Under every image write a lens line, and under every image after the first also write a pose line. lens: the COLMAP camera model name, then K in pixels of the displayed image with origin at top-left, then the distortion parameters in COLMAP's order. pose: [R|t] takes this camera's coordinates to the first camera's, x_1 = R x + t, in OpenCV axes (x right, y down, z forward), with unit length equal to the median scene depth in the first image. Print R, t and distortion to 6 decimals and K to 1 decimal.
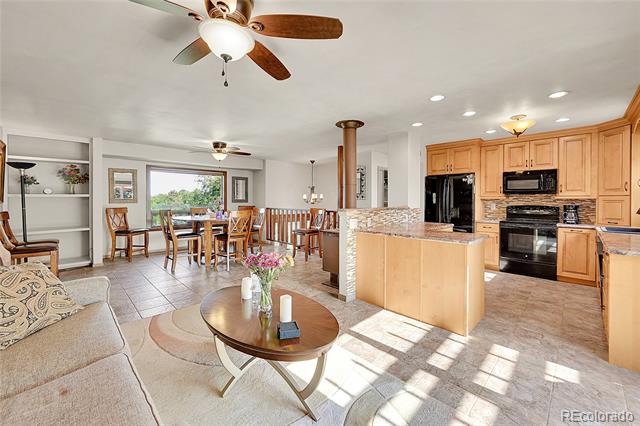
lens RADIAL K [[253.6, 0, 331.1], [0, 253.6, 204.4], [0, 0, 1]] dist [0.000183, -0.000251]
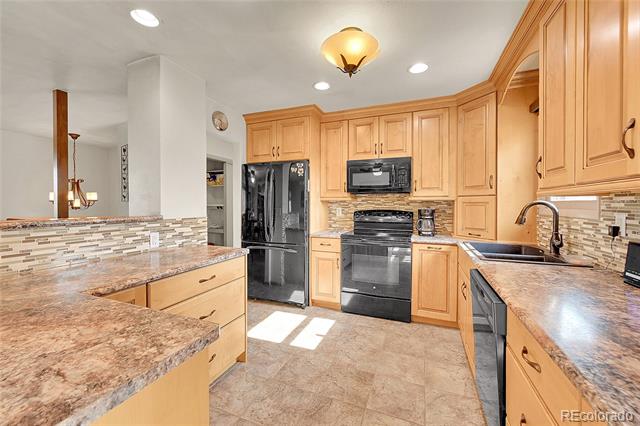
lens RADIAL K [[253.6, 0, 320.5], [0, 253.6, 209.8], [0, 0, 1]] dist [0.000183, -0.000251]
pose [[0.925547, -0.008793, 0.378531, 0.387534], [0.006088, 0.999947, 0.008343, -0.003200], [-0.378584, -0.005418, 0.925551, 0.438753]]
